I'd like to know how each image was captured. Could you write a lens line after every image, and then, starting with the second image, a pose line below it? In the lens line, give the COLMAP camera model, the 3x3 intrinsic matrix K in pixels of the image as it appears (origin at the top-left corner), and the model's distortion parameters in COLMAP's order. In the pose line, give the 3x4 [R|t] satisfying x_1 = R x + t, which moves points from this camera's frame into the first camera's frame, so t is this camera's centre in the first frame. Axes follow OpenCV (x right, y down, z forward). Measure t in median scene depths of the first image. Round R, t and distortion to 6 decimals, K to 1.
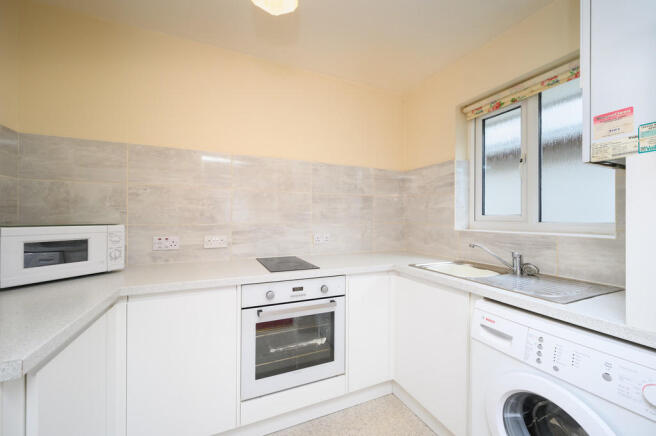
lens RADIAL K [[260.5, 0, 327.8], [0, 260.5, 218.8], [0, 0, 1]] dist [-0.001822, 0.000198]
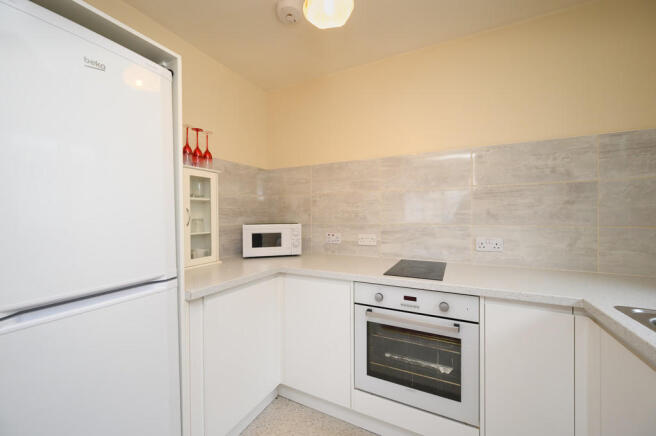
lens RADIAL K [[260.5, 0, 326.1], [0, 260.5, 217.1], [0, 0, 1]] dist [-0.001822, 0.000198]
pose [[0.619737, -0.000487, -0.784810, 0.366726], [0.007705, 0.999955, 0.005464, -0.017741], [0.784772, -0.009434, 0.619713, 0.191217]]
